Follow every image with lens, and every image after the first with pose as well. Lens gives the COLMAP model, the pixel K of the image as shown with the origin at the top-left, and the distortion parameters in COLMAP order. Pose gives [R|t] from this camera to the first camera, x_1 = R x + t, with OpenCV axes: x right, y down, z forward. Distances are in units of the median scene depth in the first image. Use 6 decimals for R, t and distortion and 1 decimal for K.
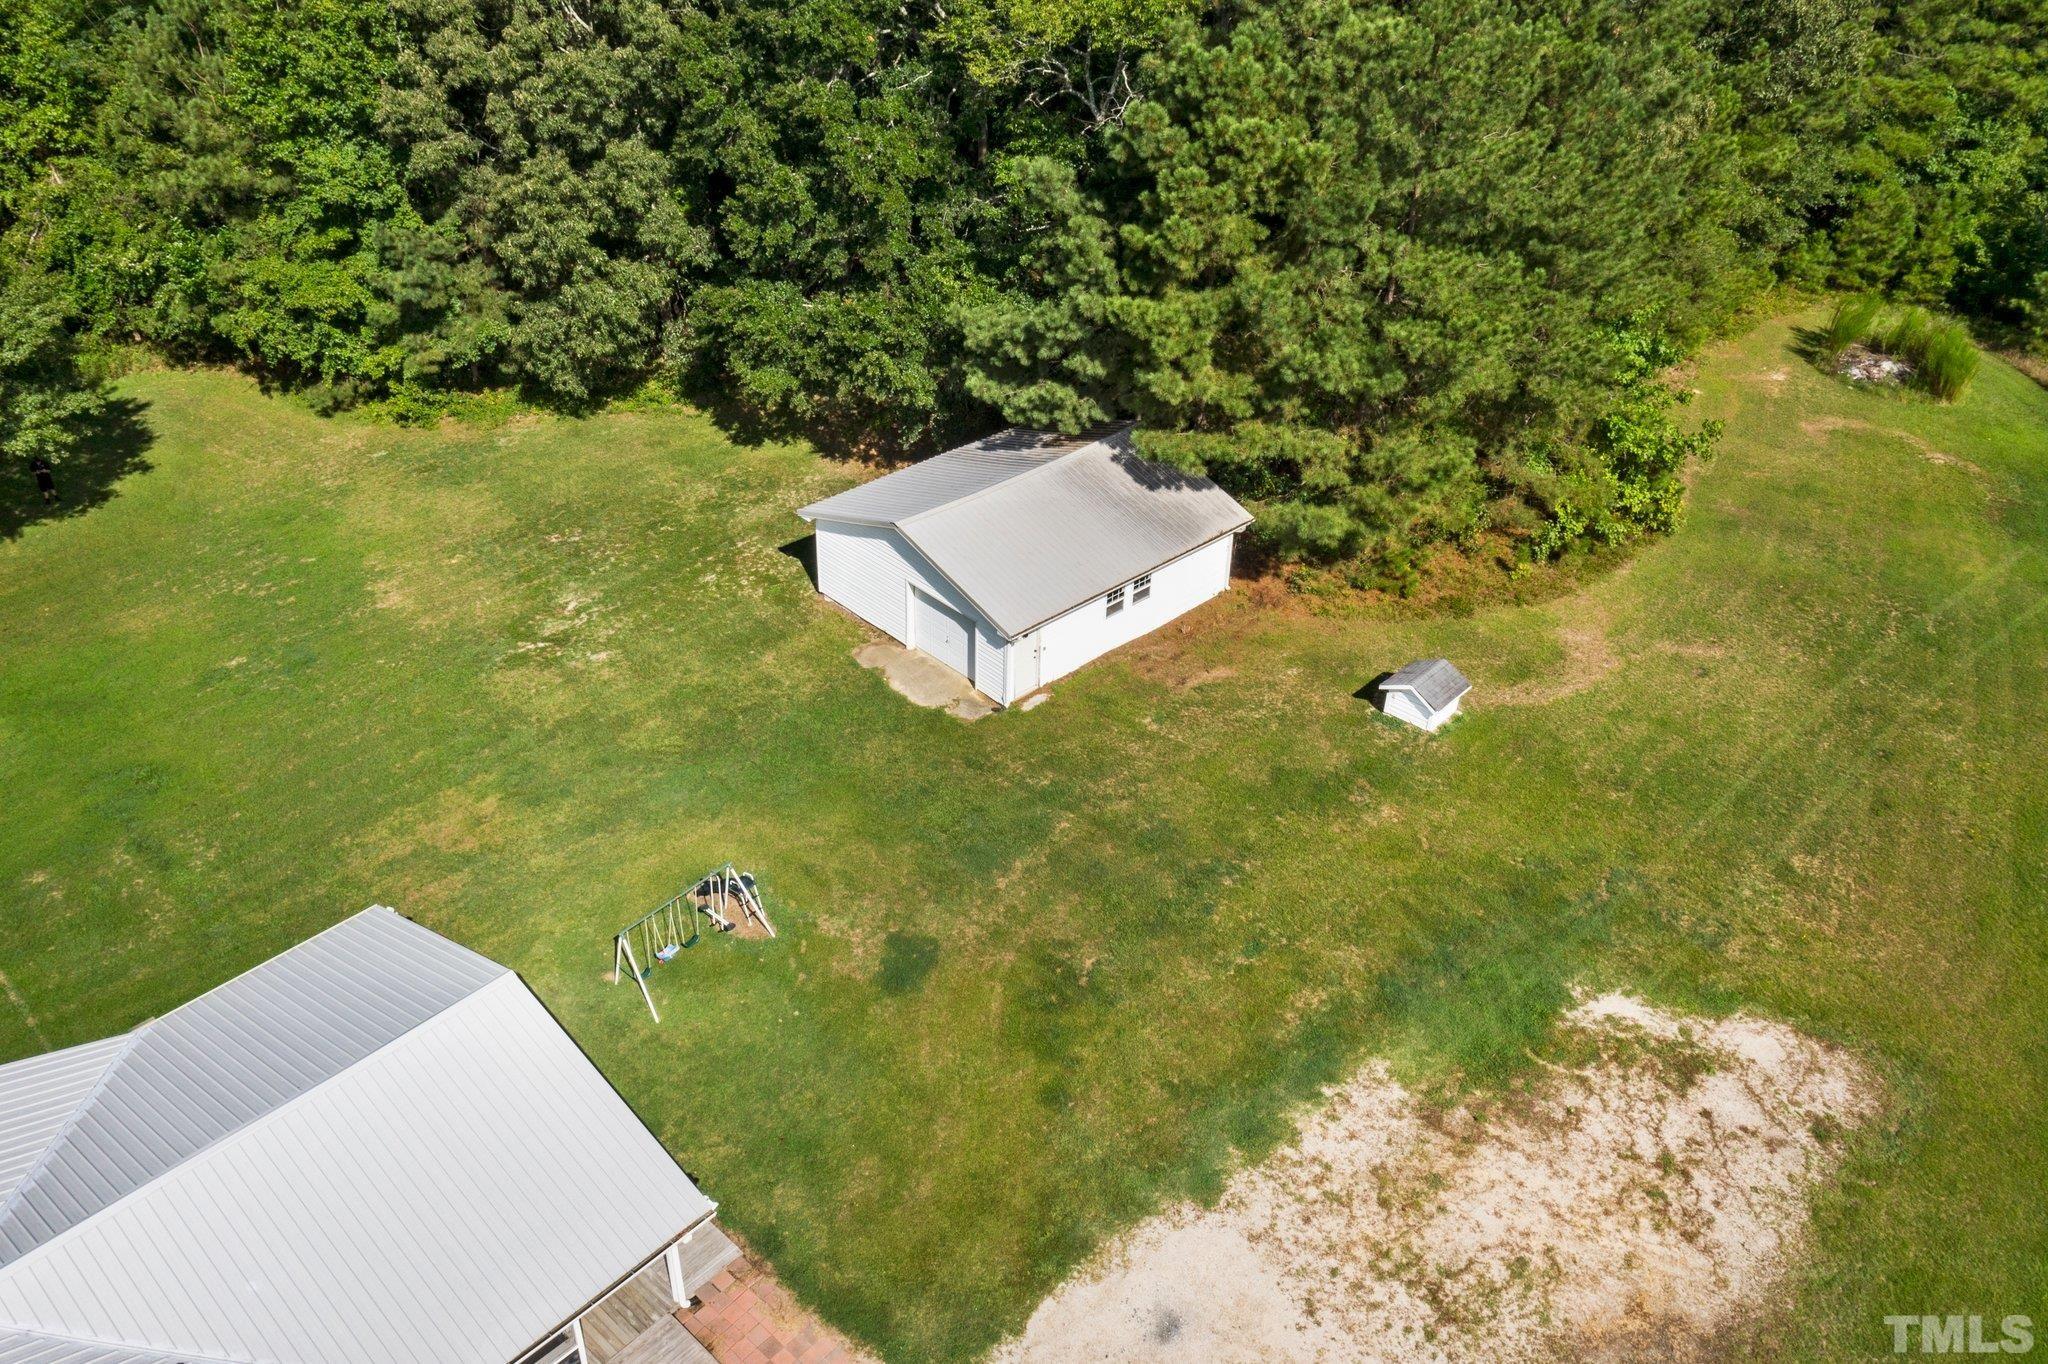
lens RADIAL K [[1615.9, 0, 1032.1], [0, 1615.9, 675.7], [0, 0, 1]] dist [-0.005531, 0.001478]
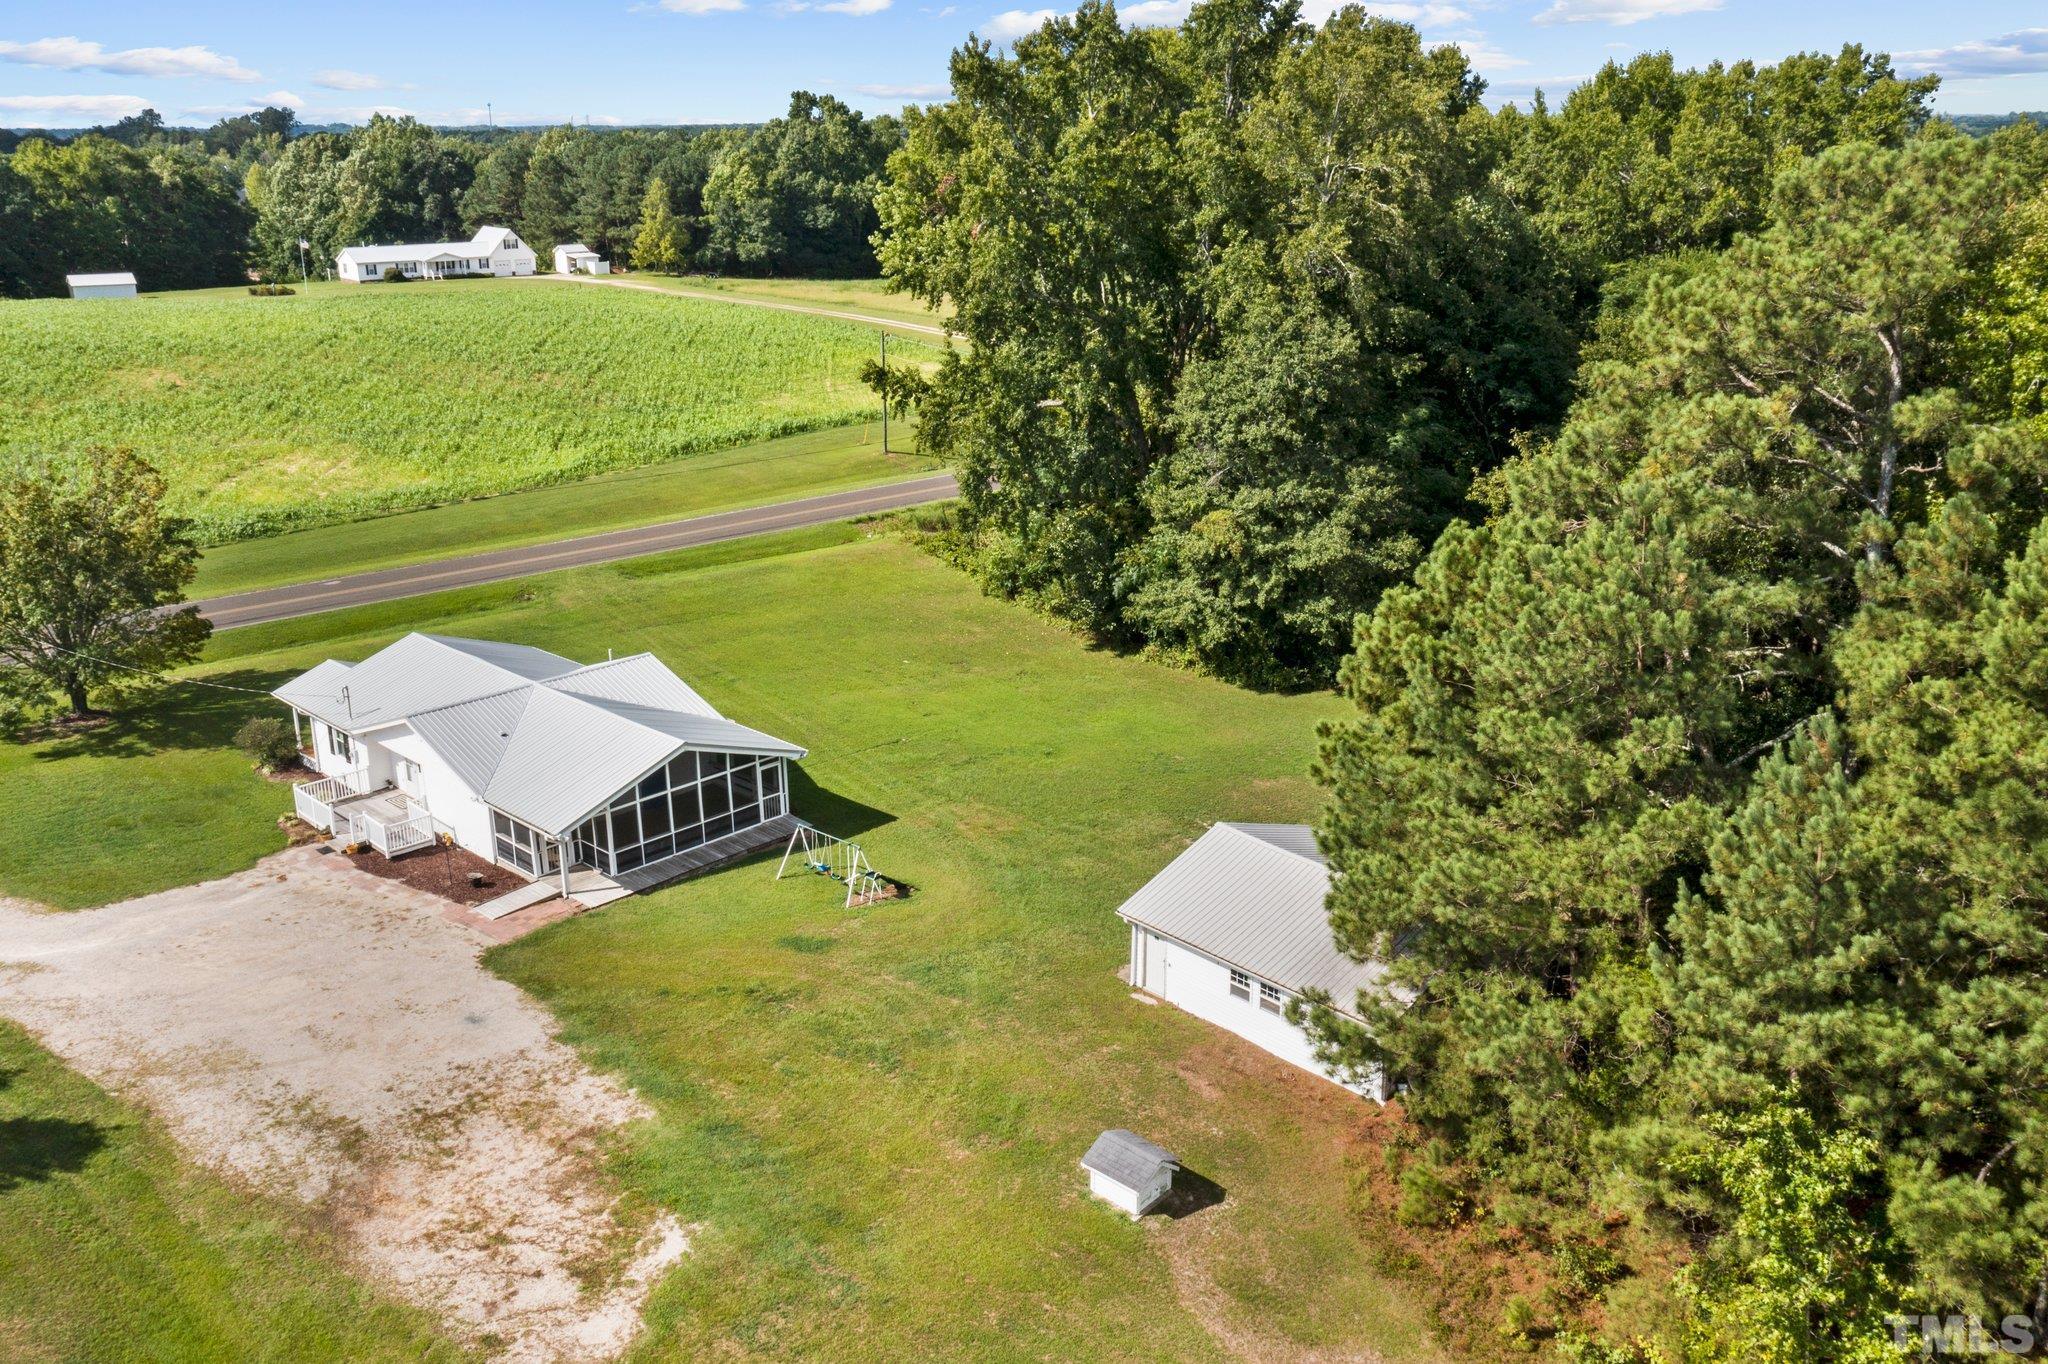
lens RADIAL K [[1659.7, 0, 1024.0], [0, 1659.7, 682.0], [0, 0, 1]] dist [-0.011068, -0.005729]
pose [[-0.008060, 0.294608, -0.955584, 0.928202], [-0.557264, 0.792146, 0.248920, -0.355457], [0.830296, 0.534519, 0.157790, 0.580787]]
